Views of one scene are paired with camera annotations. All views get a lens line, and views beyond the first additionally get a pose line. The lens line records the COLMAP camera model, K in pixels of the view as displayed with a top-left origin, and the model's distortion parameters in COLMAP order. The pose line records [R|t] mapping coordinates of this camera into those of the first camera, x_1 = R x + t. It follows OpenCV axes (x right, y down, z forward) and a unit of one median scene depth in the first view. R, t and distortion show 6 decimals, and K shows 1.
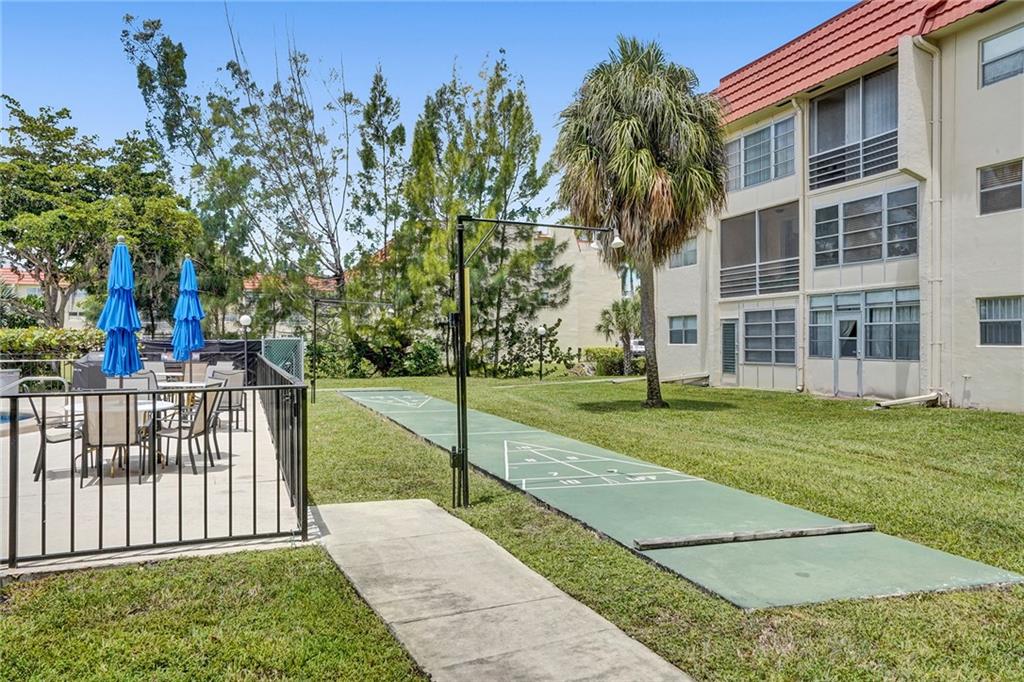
lens RADIAL K [[754.7, 0, 513.2], [0, 754.7, 344.3], [0, 0, 1]] dist [0.038977, 0.005801]
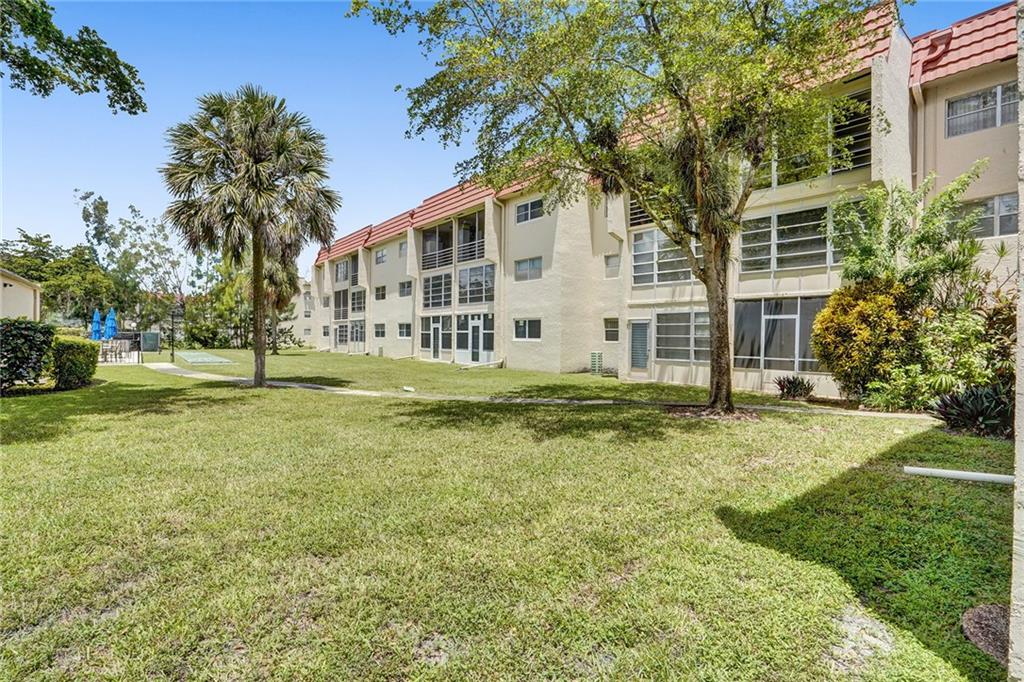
lens RADIAL K [[495.9, 0, 510.0], [0, 495.9, 334.5], [0, 0, 1]] dist [-0.003136, -0.000470]
pose [[0.958482, 0.012791, 0.284867, 0.291078], [-0.010830, 0.999906, -0.008456, 0.000187], [-0.284949, 0.005020, 0.958530, -0.715572]]
